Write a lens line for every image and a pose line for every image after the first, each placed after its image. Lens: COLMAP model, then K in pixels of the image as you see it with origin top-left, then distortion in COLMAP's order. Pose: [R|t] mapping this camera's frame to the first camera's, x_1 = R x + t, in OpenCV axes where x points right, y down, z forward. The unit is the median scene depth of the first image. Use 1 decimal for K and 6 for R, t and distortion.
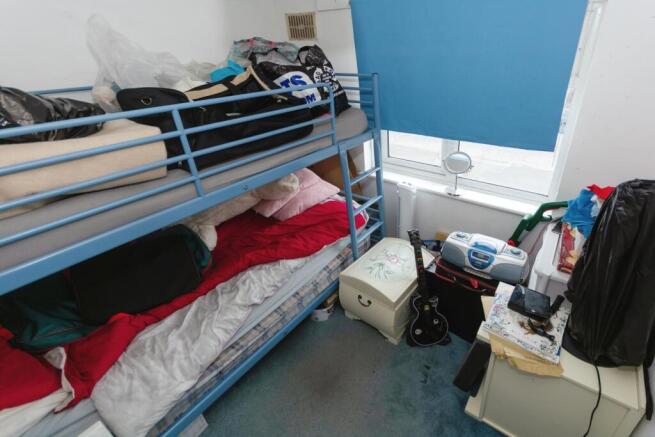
lens RADIAL K [[308.8, 0, 325.1], [0, 308.8, 191.4], [0, 0, 1]] dist [-0.001378, 0.000089]
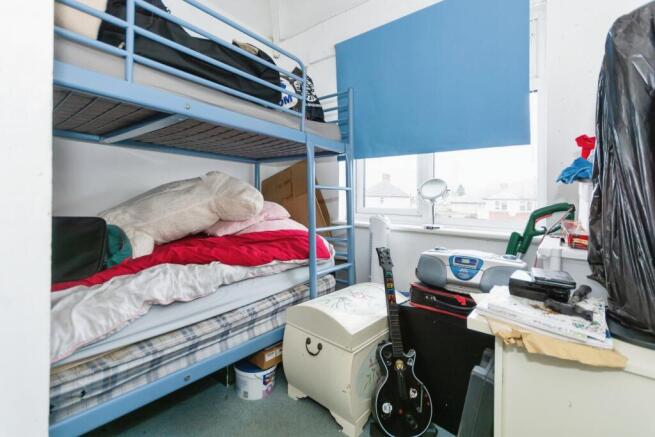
lens RADIAL K [[284.4, 0, 328.5], [0, 284.4, 205.8], [0, 0, 1]] dist [-0.000977, 0.000273]
pose [[0.990907, 0.133556, -0.016313, 0.133087], [-0.125212, 0.870967, -0.475120, 0.391211], [-0.049247, 0.472842, 0.879770, 0.275044]]
